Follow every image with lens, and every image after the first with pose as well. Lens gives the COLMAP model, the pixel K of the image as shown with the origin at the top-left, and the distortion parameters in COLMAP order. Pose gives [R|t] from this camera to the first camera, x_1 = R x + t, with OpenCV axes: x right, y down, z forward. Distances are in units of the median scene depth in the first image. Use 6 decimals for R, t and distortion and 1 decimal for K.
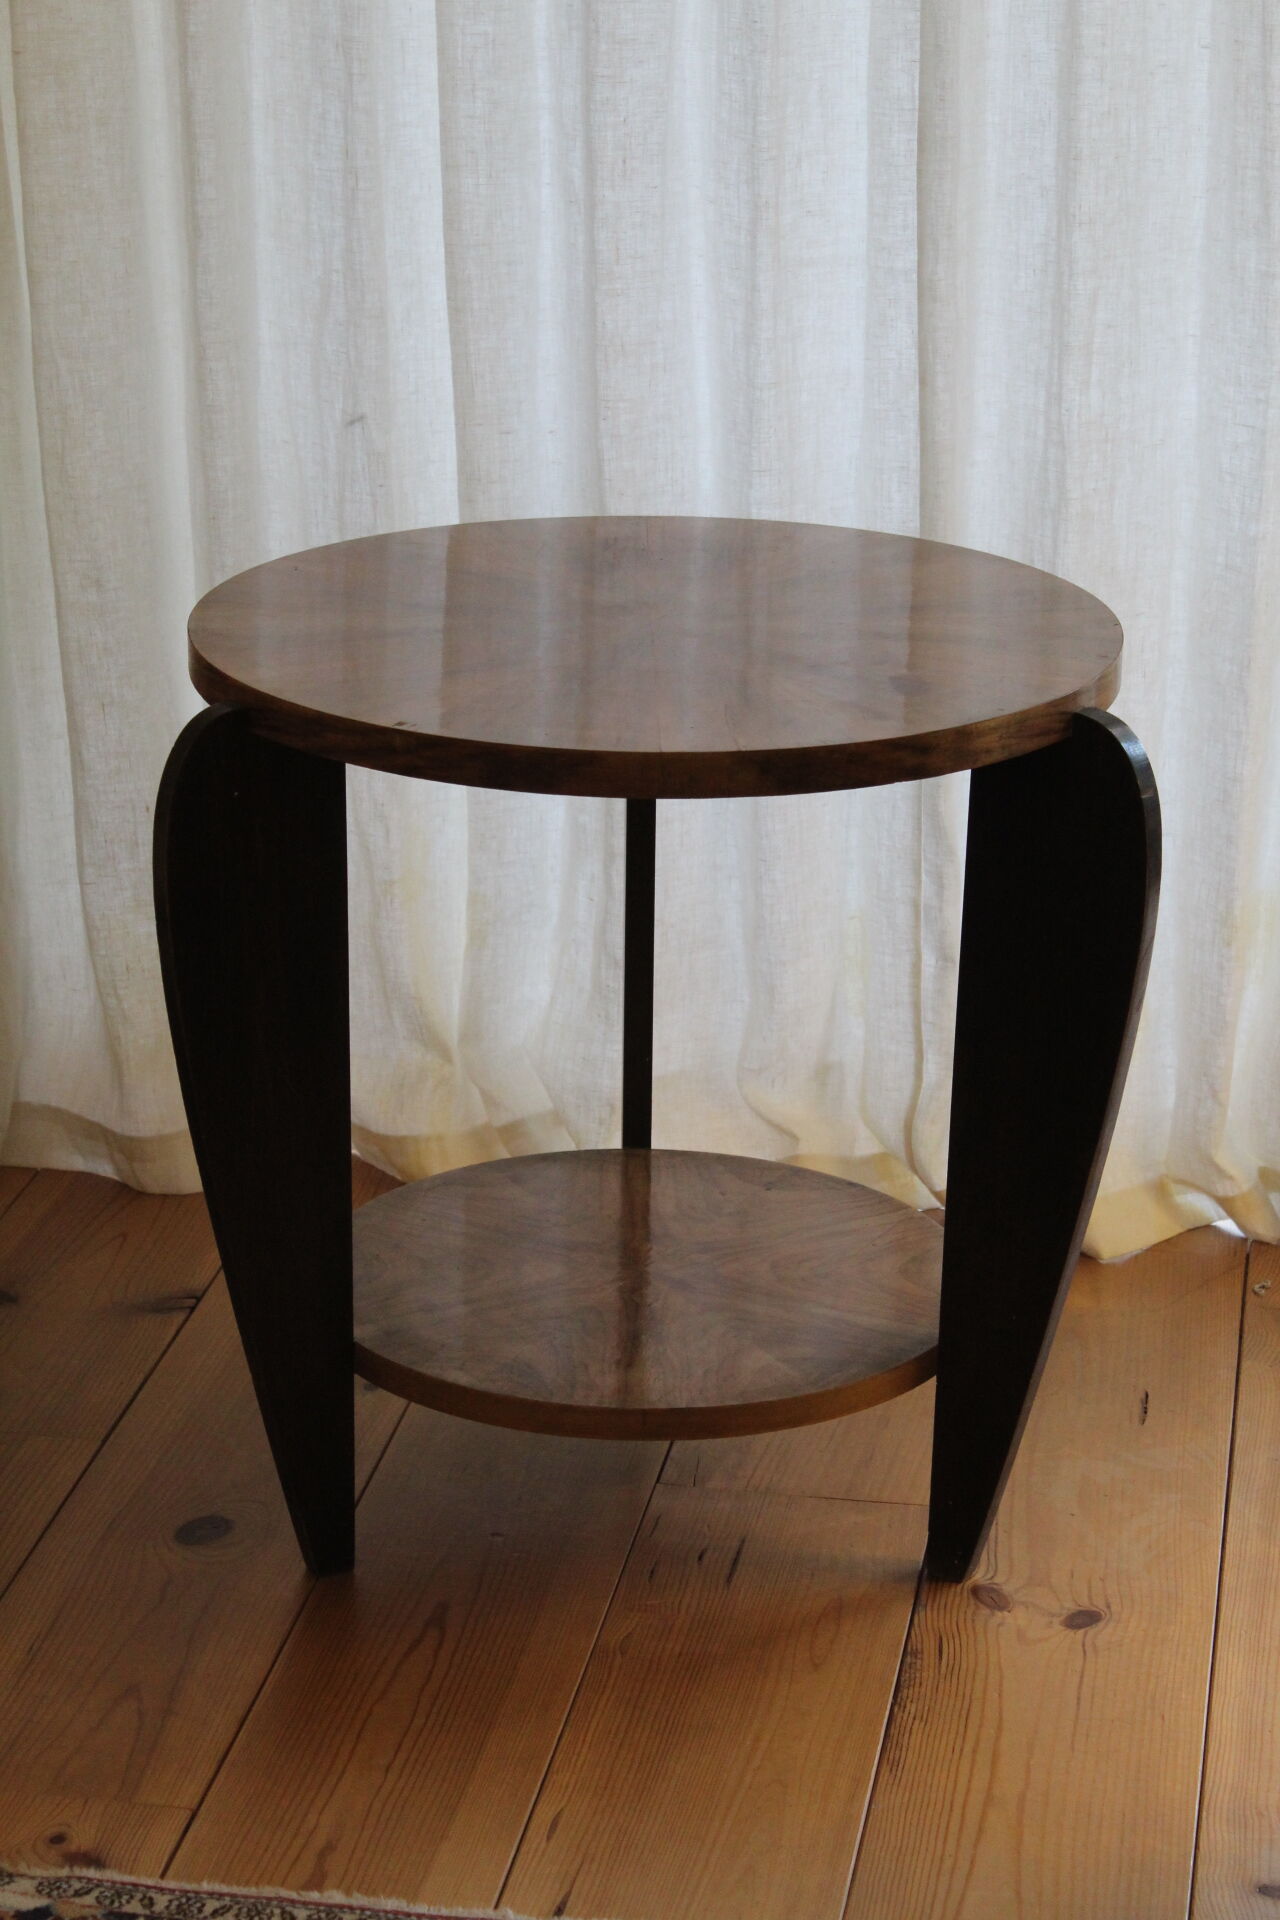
lens RADIAL K [[4403.8, 0, 638.3], [0, 4403.8, 959.0], [0, 0, 1]] dist [0.248350, 0.000000]
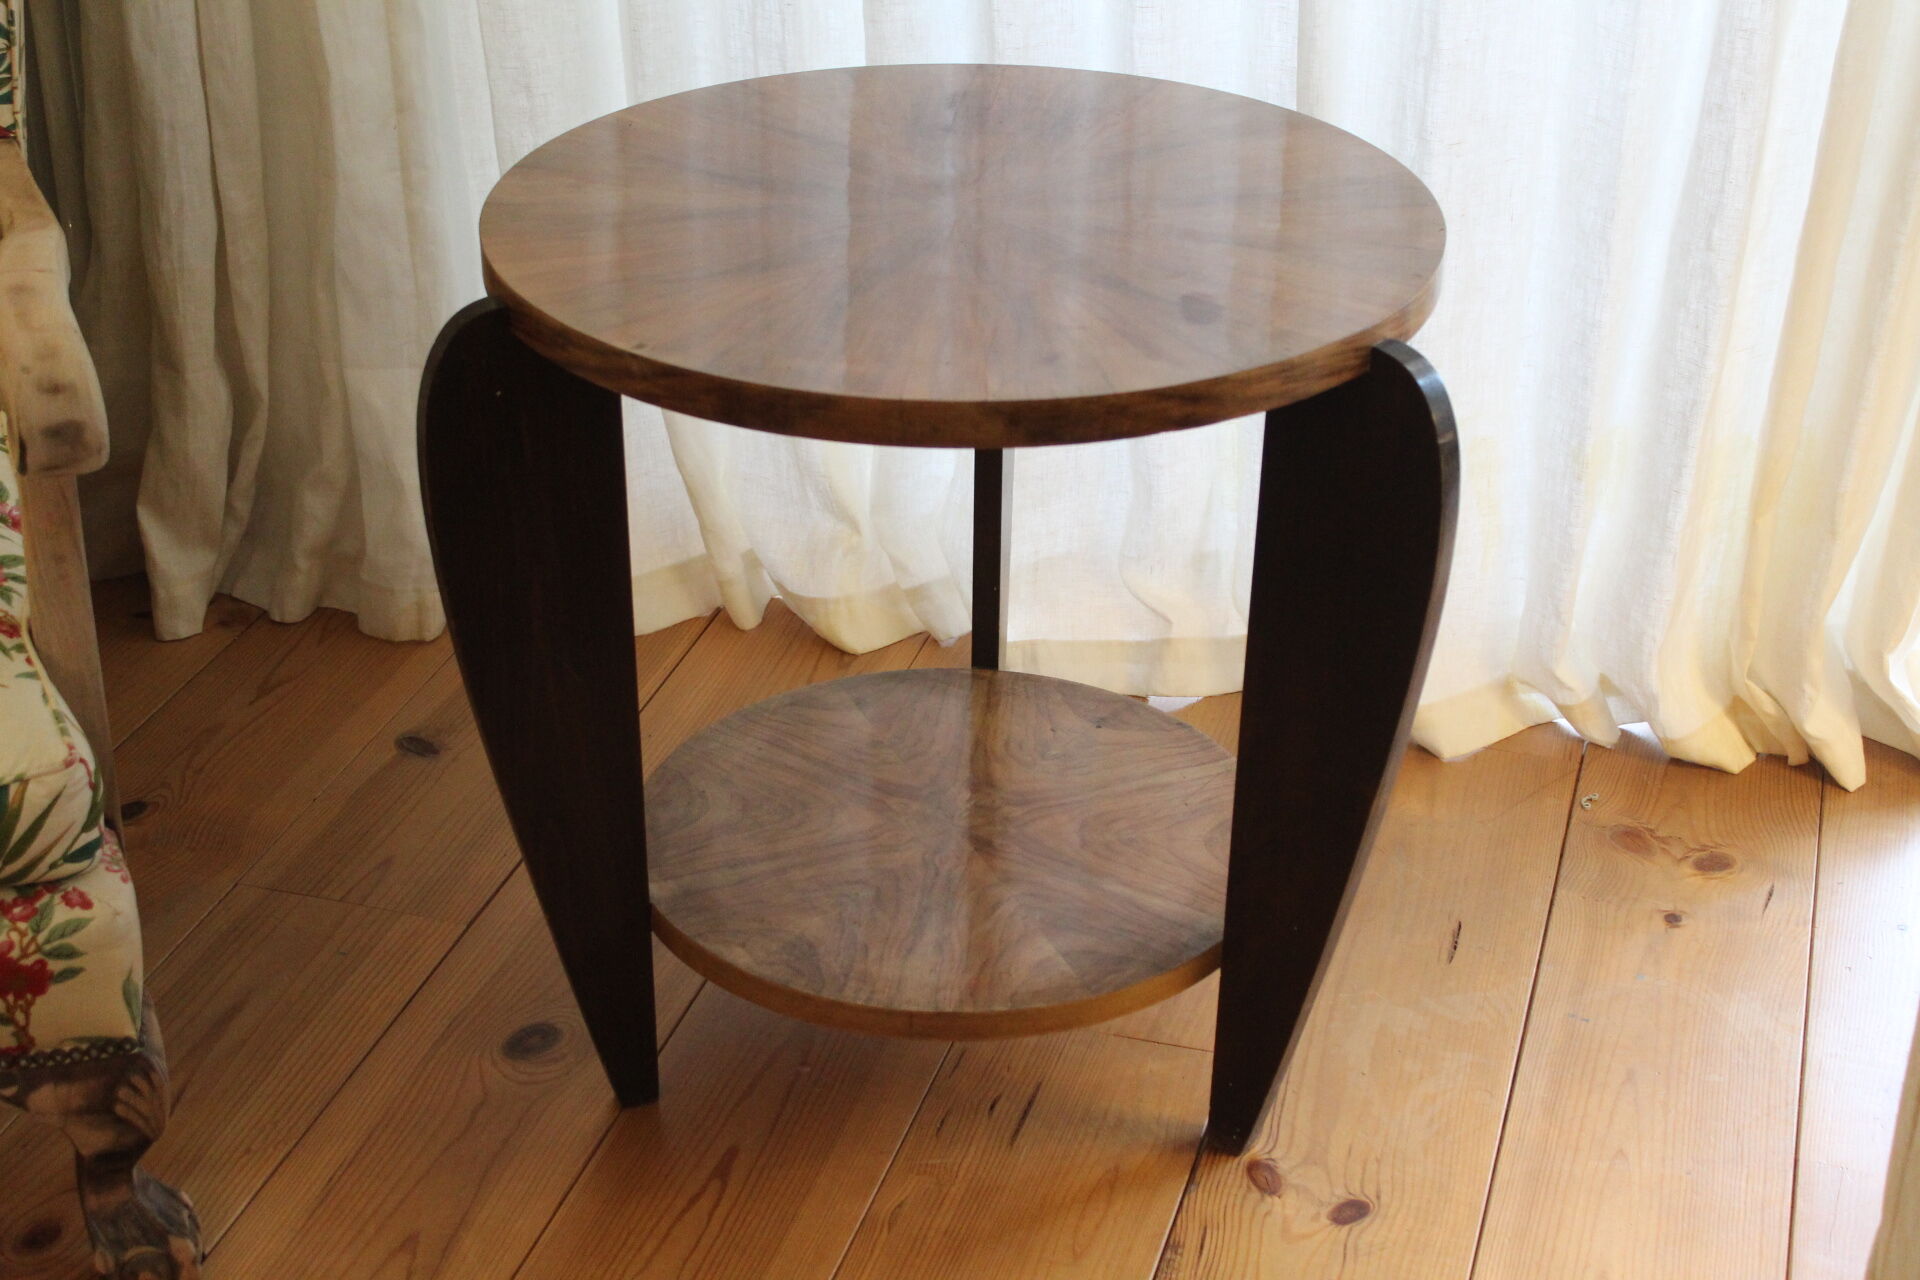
lens RADIAL K [[3042.3, 0, 948.7], [0, 3042.3, 627.9], [0, 0, 1]] dist [0.036730, 0.000000]
pose [[0.992983, 0.052041, -0.106191, 0.072449], [-0.035464, 0.987680, 0.152414, -0.082307], [0.112815, -0.147578, 0.982595, 0.308695]]
